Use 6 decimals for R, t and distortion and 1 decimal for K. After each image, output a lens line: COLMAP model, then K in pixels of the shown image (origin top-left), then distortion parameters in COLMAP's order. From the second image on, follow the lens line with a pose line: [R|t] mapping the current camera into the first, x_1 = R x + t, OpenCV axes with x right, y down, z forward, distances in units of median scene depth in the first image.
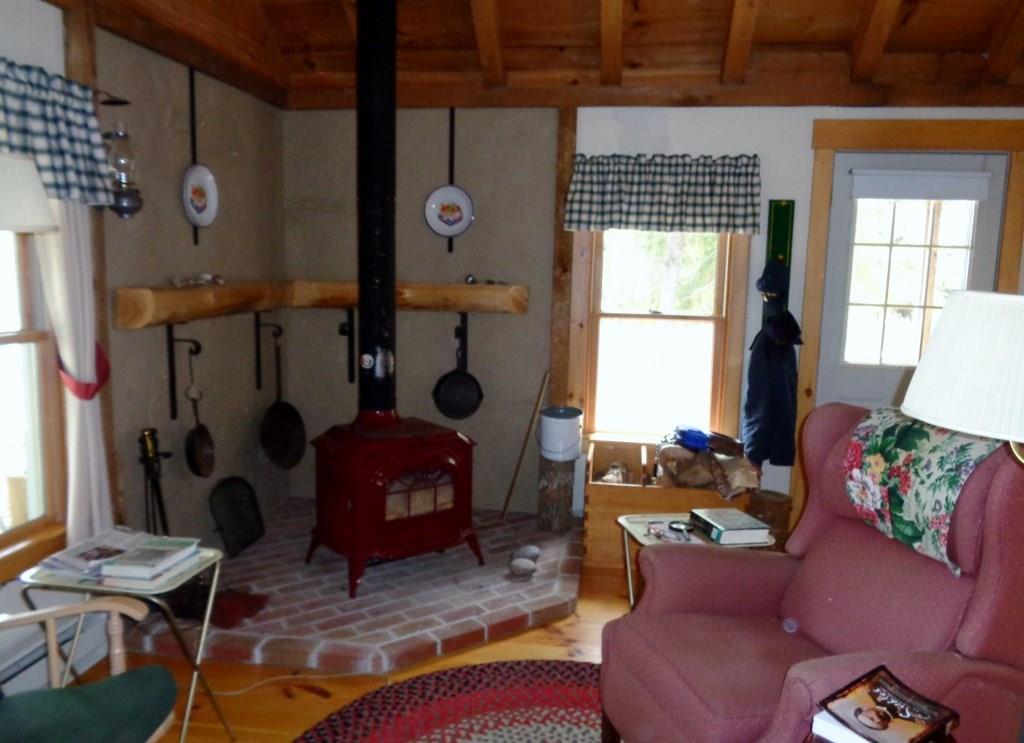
lens RADIAL K [[767.9, 0, 512.5], [0, 767.9, 373.7], [0, 0, 1]] dist [-0.039591, 0.004593]
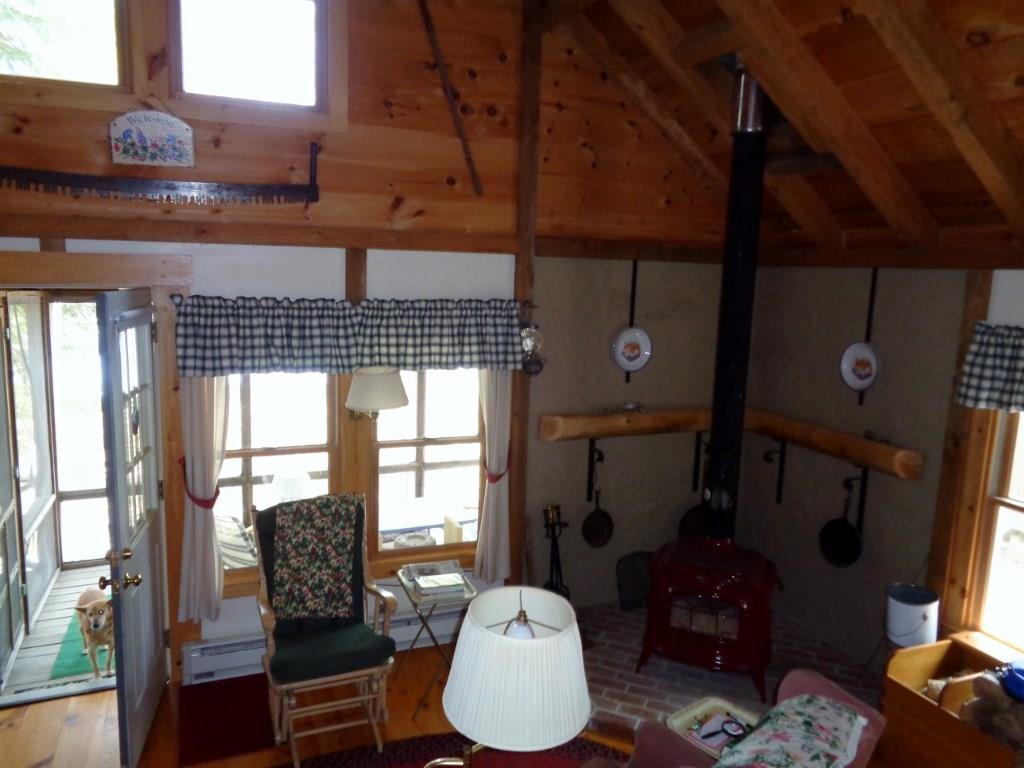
lens RADIAL K [[751.0, 0, 512.2], [0, 751.0, 382.3], [0, 0, 1]] dist [-0.002603, 0.004855]
pose [[0.522248, 0.119966, -0.844313, 0.592242], [-0.149273, 0.987630, 0.047996, -0.189611], [0.839627, 0.100968, 0.533696, 0.078341]]
